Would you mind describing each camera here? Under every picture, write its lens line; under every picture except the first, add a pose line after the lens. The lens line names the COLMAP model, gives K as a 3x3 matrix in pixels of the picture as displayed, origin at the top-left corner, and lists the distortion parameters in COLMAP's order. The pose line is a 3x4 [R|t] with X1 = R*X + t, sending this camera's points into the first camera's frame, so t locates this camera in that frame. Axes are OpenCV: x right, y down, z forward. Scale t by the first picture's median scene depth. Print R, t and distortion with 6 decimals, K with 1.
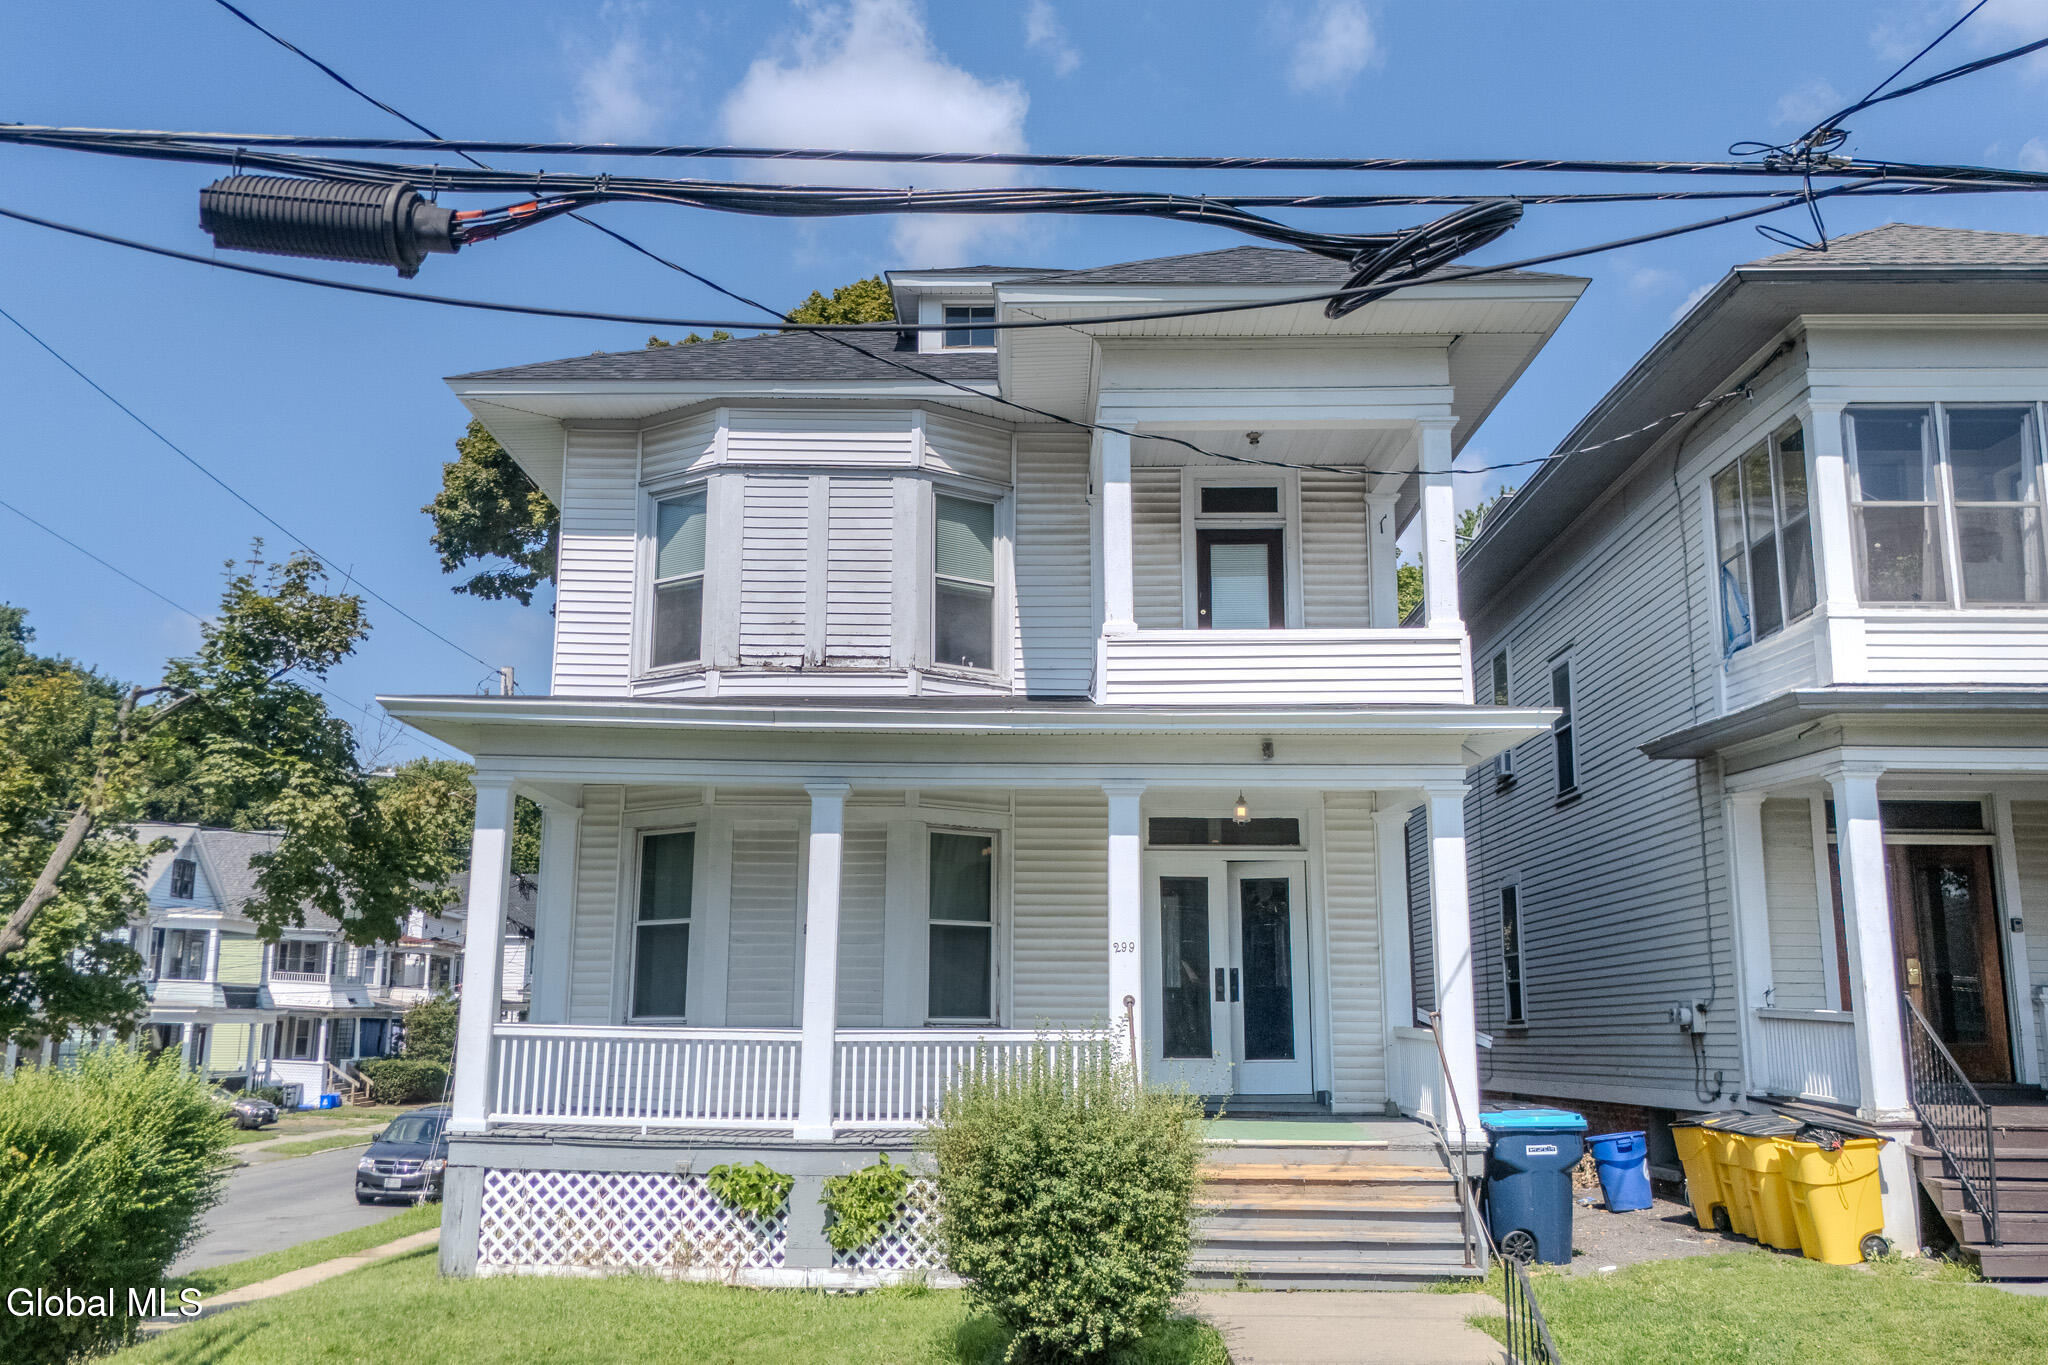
lens RADIAL K [[1796.6, 0, 1025.9], [0, 1796.6, 678.5], [0, 0, 1]] dist [0.075464, -0.075084]
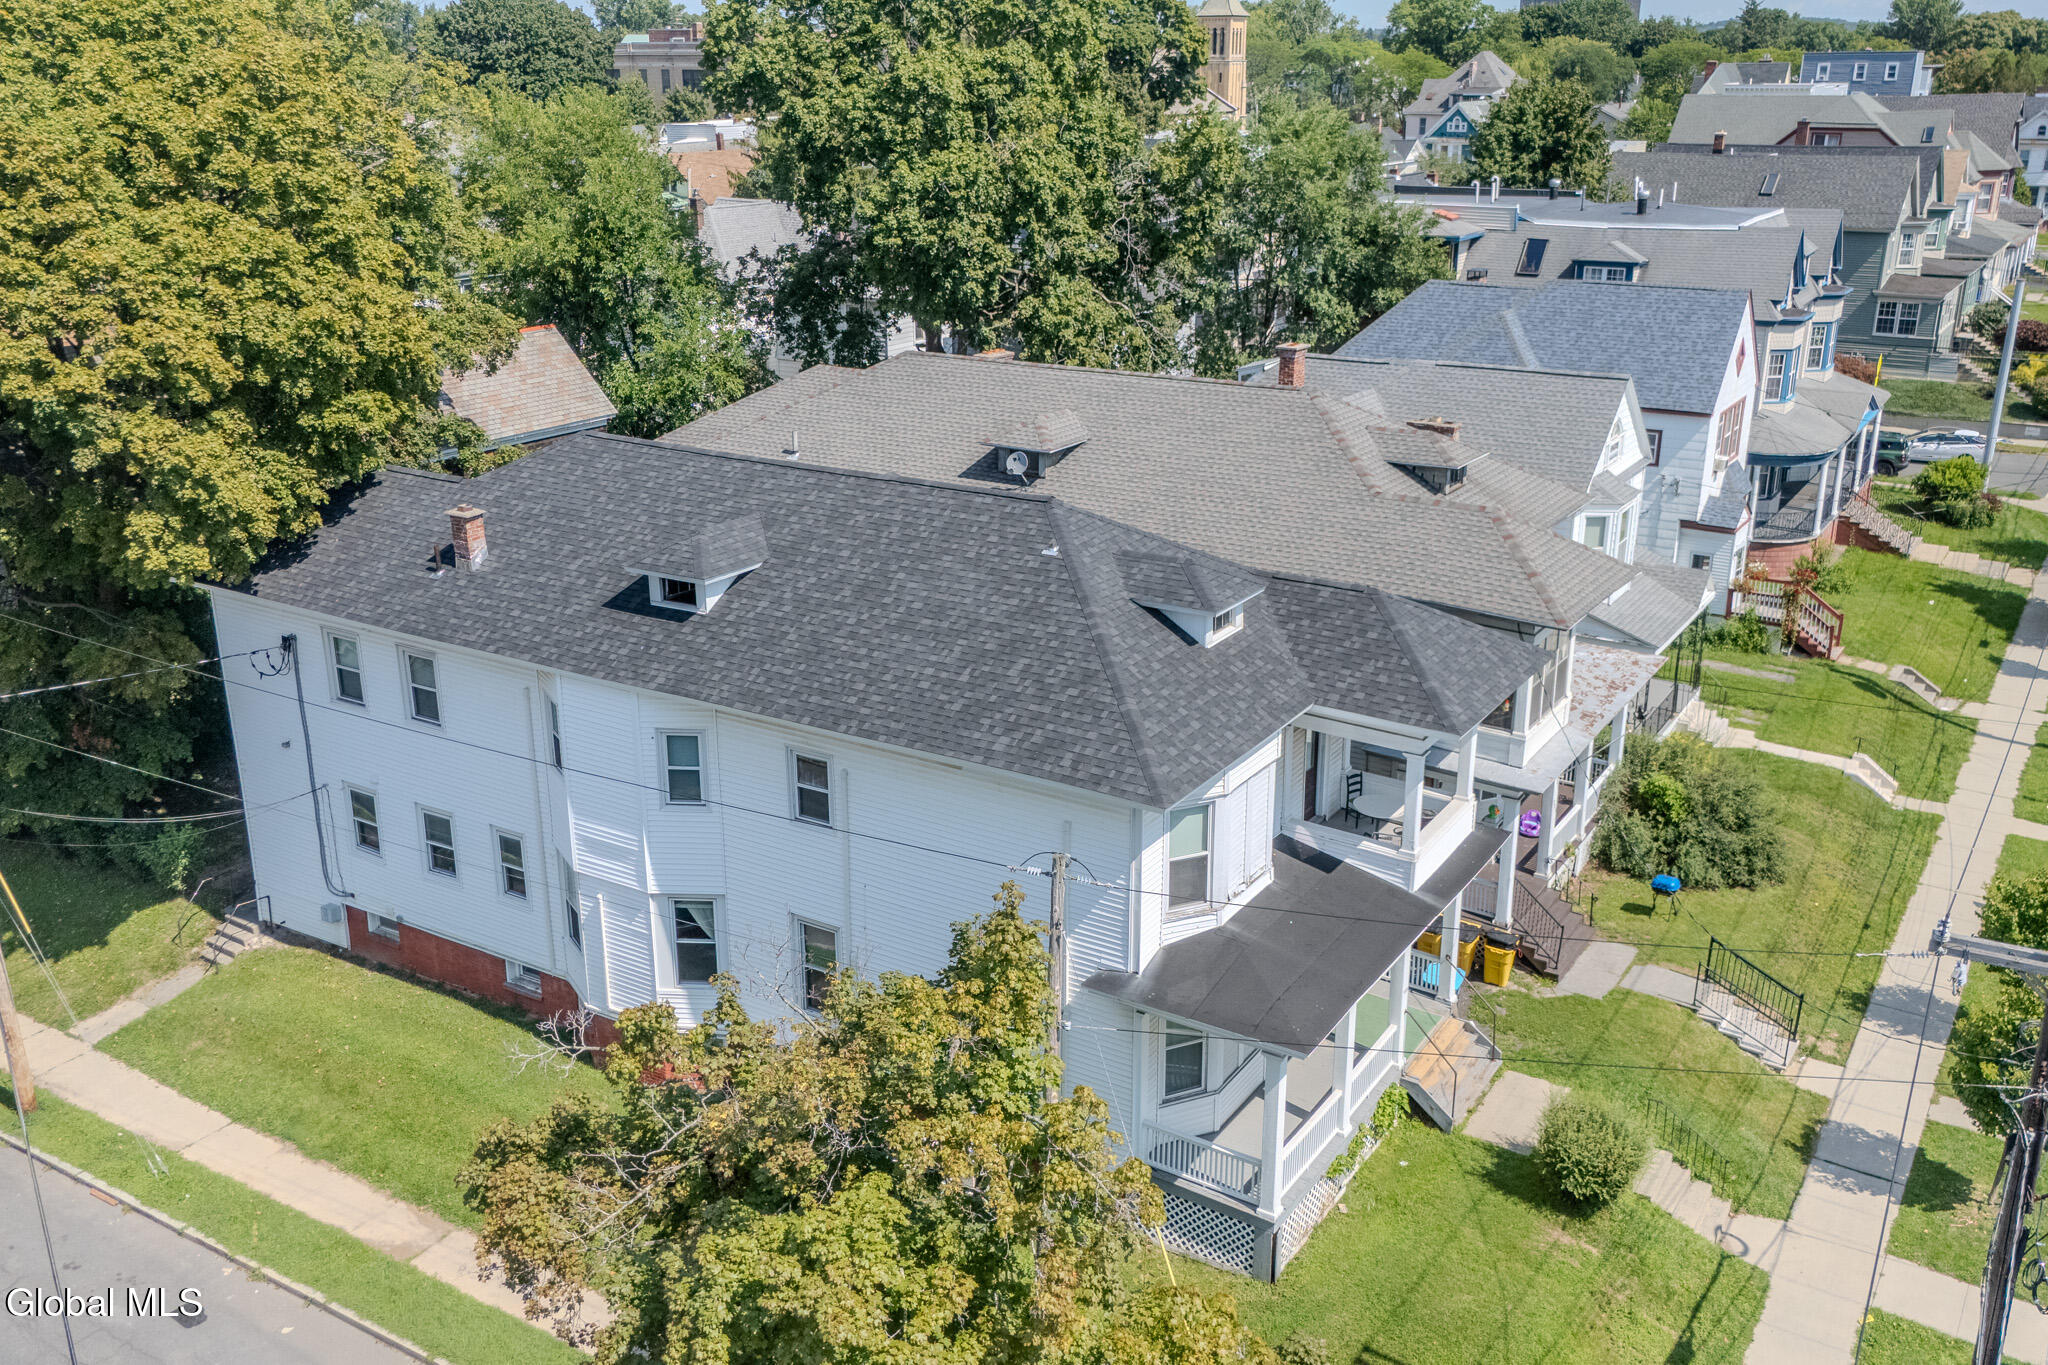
lens RADIAL K [[1796.6, 0, 1031.0], [0, 1796.6, 683.3], [0, 0, 1]] dist [0.075464, -0.075084]
pose [[0.522318, -0.283982, 0.804076, -1.625182], [-0.163149, 0.892223, 0.421094, -0.908605], [-0.836998, -0.351129, 0.419693, 0.536590]]
